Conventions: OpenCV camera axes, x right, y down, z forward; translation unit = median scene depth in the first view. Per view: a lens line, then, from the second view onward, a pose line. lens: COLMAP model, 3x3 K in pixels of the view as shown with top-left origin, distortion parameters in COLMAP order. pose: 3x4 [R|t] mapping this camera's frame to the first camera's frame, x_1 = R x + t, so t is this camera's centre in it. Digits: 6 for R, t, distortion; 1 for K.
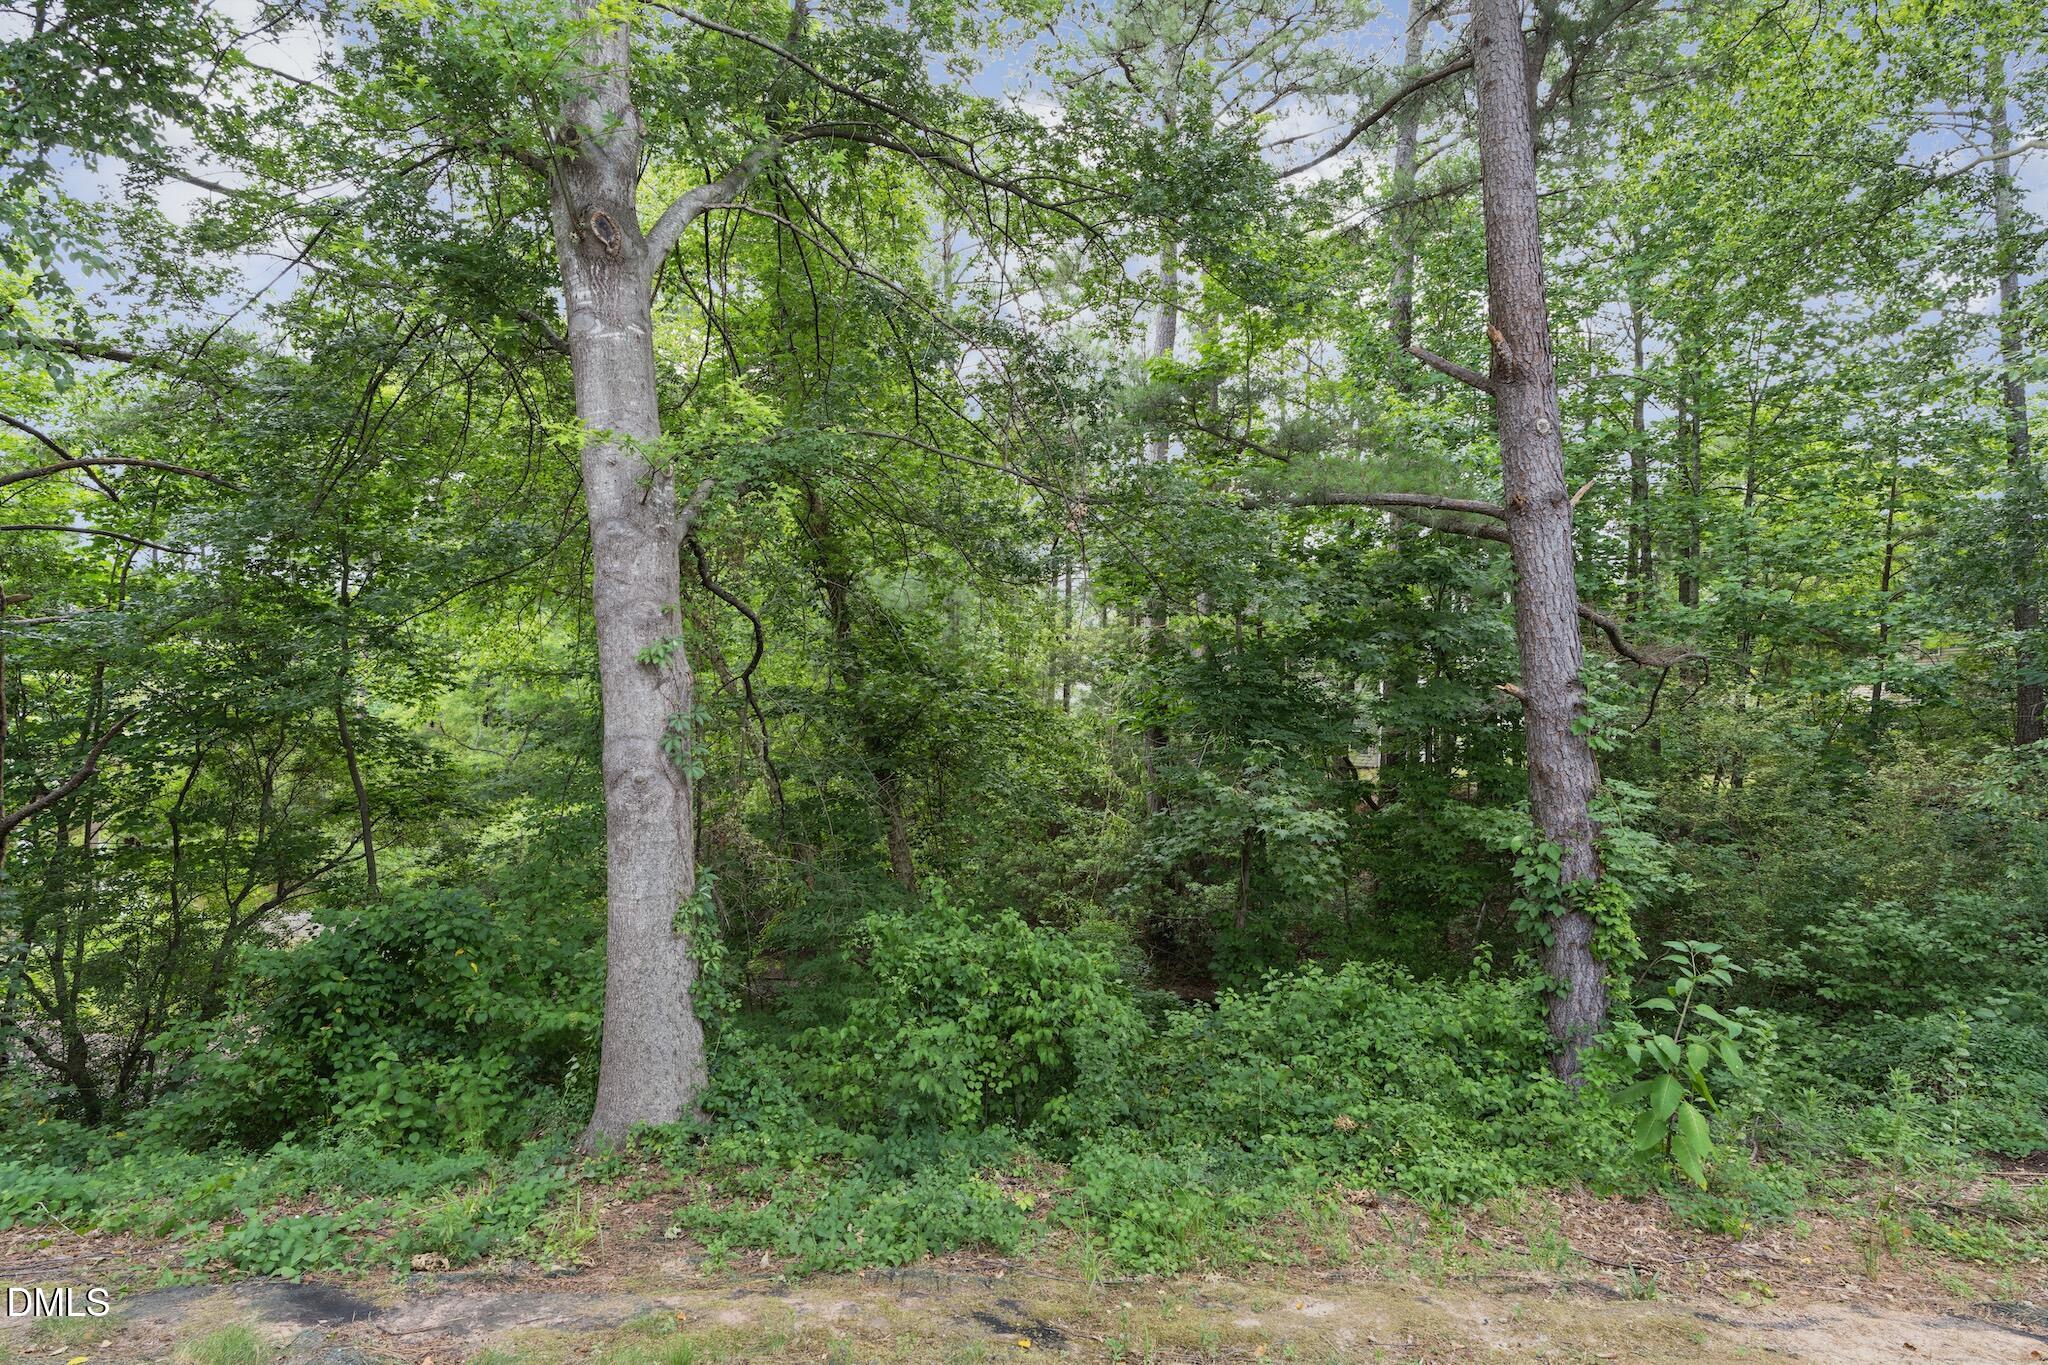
lens RADIAL K [[925.6, 0, 983.5], [0, 925.6, 716.2], [0, 0, 1]] dist [0.002740, 0.000240]
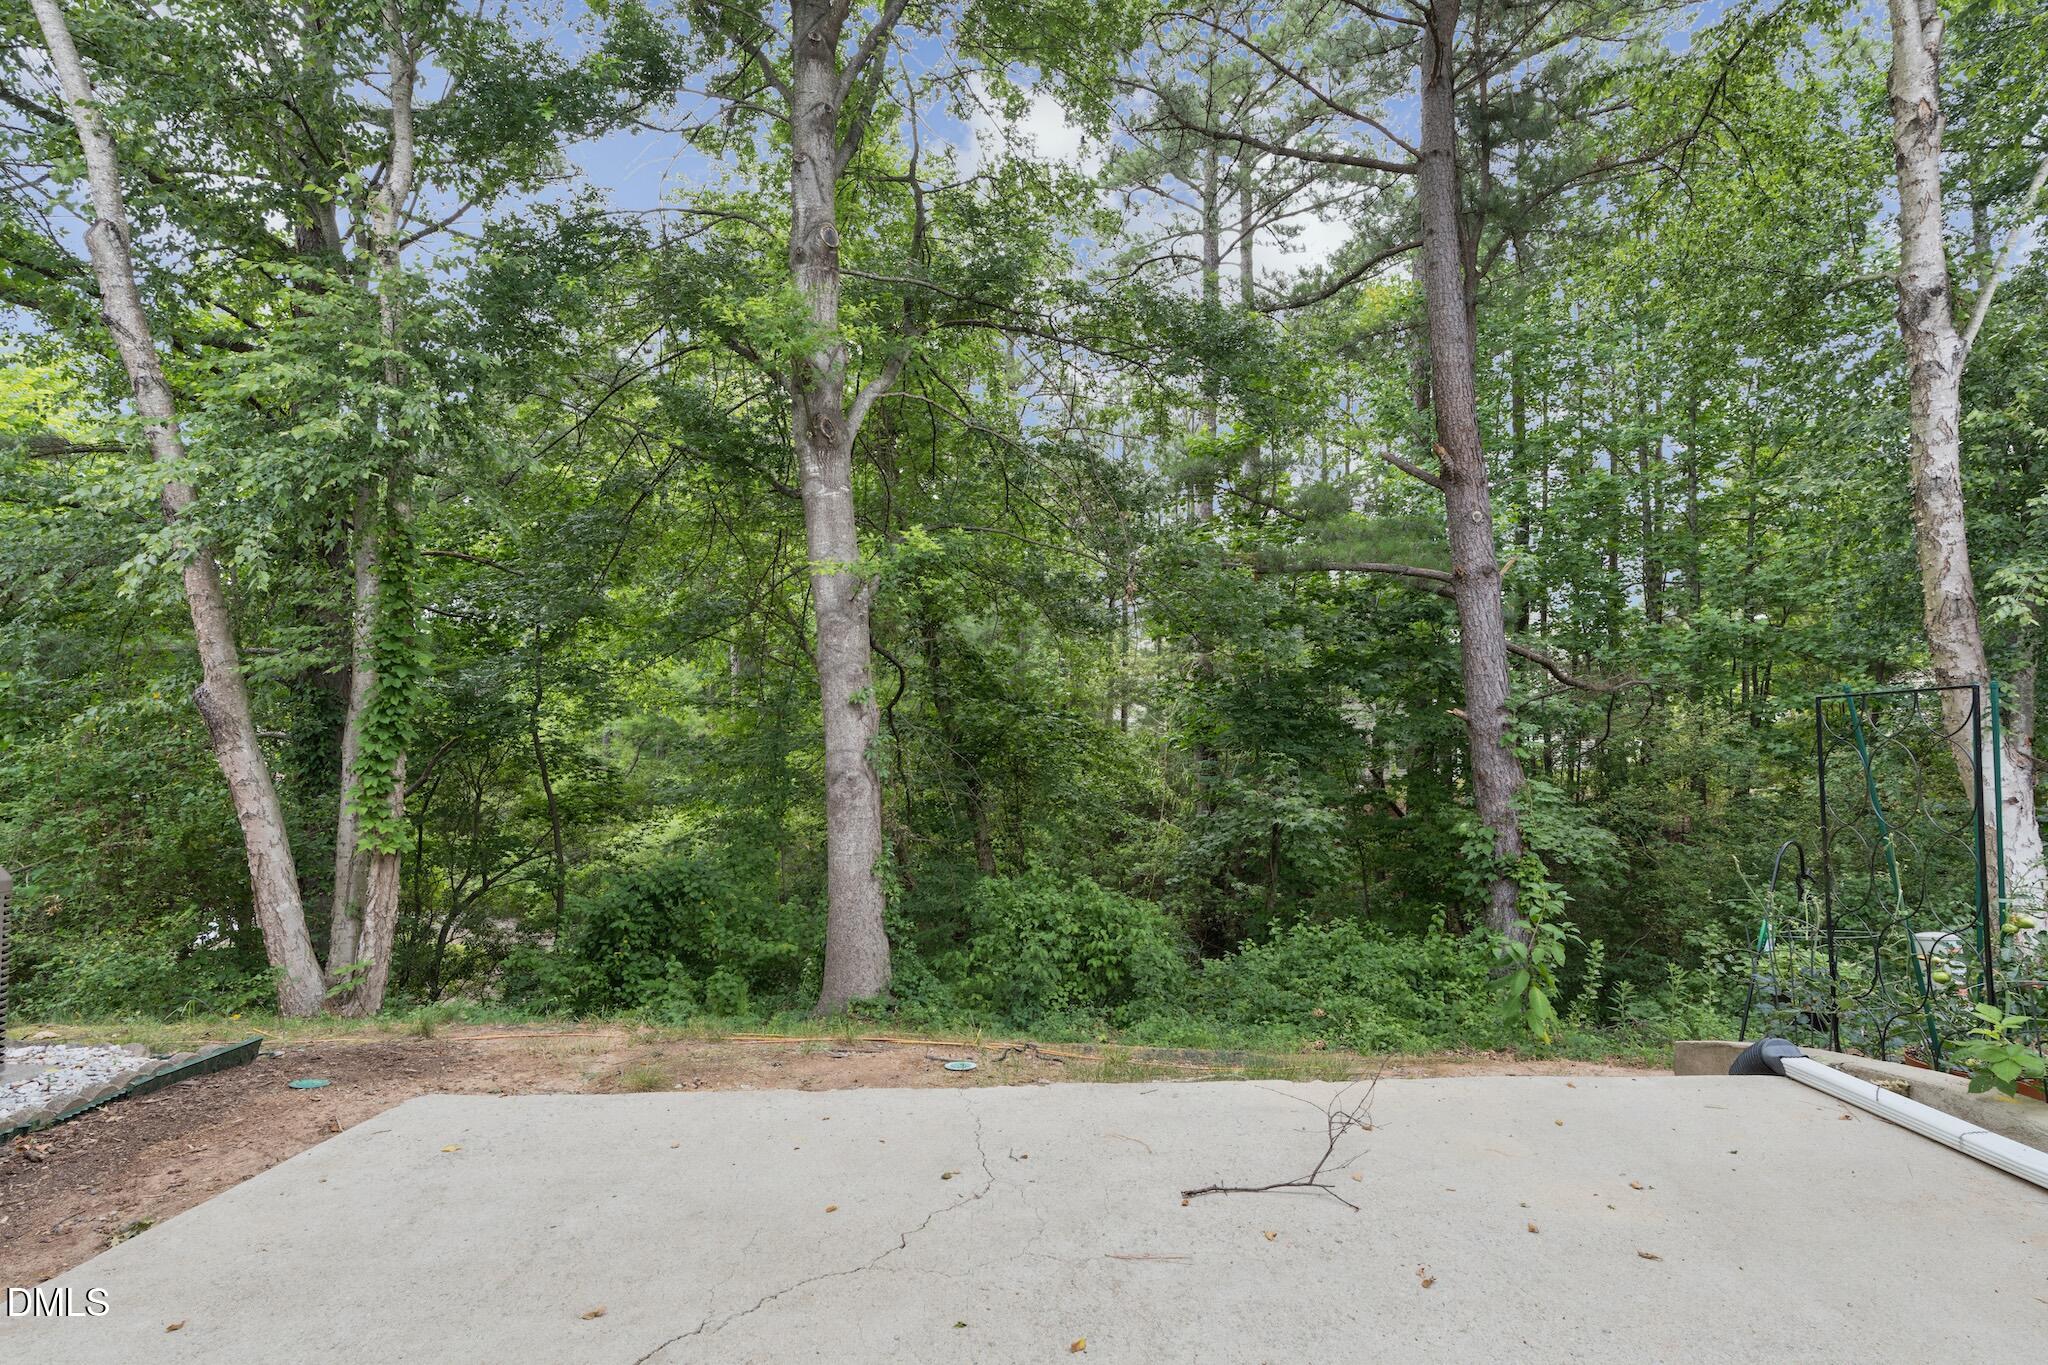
lens RADIAL K [[1022.1, 0, 1026.1], [0, 1022.1, 689.7], [0, 0, 1]] dist [-0.001420, 0.000095]
pose [[0.999959, -0.006816, -0.006015, -0.040896], [0.006536, 0.998952, -0.045302, 0.000000], [0.006317, 0.045261, 0.998955, -0.457600]]
